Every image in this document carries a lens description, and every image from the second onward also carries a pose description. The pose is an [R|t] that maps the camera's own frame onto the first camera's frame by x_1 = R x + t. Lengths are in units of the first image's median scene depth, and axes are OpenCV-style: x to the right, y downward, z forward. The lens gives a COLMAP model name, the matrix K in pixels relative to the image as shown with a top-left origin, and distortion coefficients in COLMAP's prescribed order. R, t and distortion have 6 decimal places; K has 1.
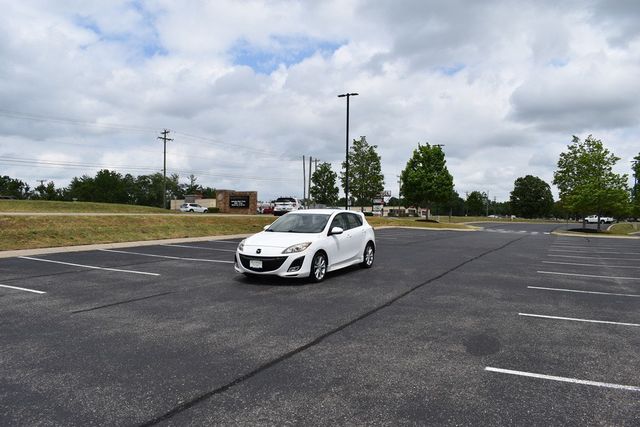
lens RADIAL K [[497.4, 0, 320.0], [0, 497.4, 213.5], [0, 0, 1]] dist [-0.070853, 0.002589]
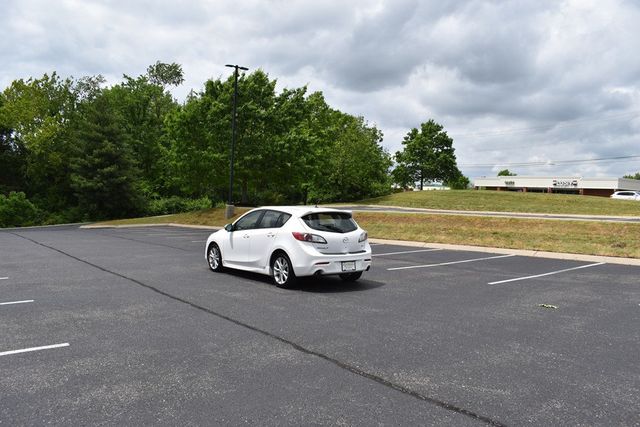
lens RADIAL K [[497.4, 0, 320.0], [0, 497.4, 213.5], [0, 0, 1]] dist [-0.070853, 0.002589]
pose [[-0.425135, -0.009354, -0.905082, 0.180481], [-0.034733, 0.999379, 0.005986, -0.000224], [0.904463, 0.033981, -0.425196, 0.342762]]
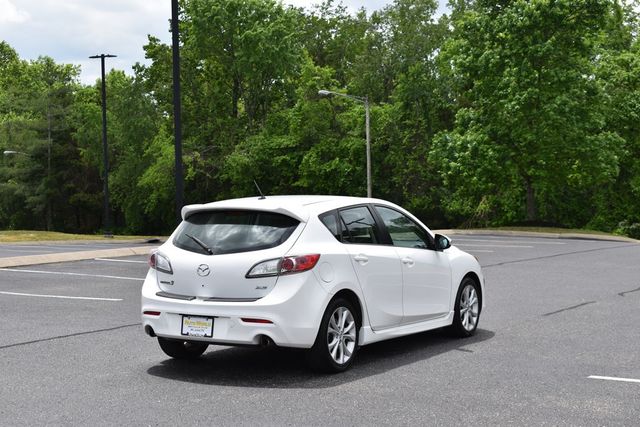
lens RADIAL K [[1126.3, 0, 320.0], [0, 1126.3, 213.5], [0, 0, 1]] dist [0.023424, 0.033554]
pose [[-0.997752, -0.015628, 0.065165, -0.028404], [-0.012791, 0.998962, 0.043723, -0.008171], [-0.065781, 0.042791, -0.996916, 0.467219]]
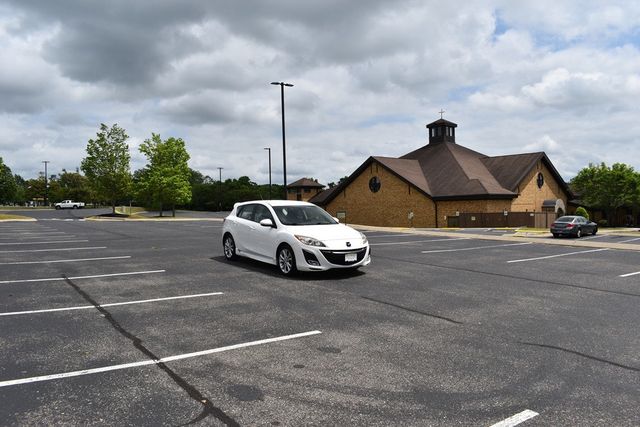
lens RADIAL K [[497.4, 0, 320.0], [0, 497.4, 213.5], [0, 0, 1]] dist [-0.070853, 0.002589]
pose [[0.481601, -0.040709, 0.875445, -0.212618], [0.013515, 0.999147, 0.039027, -0.005202], [-0.876286, -0.006964, 0.481740, 0.120746]]
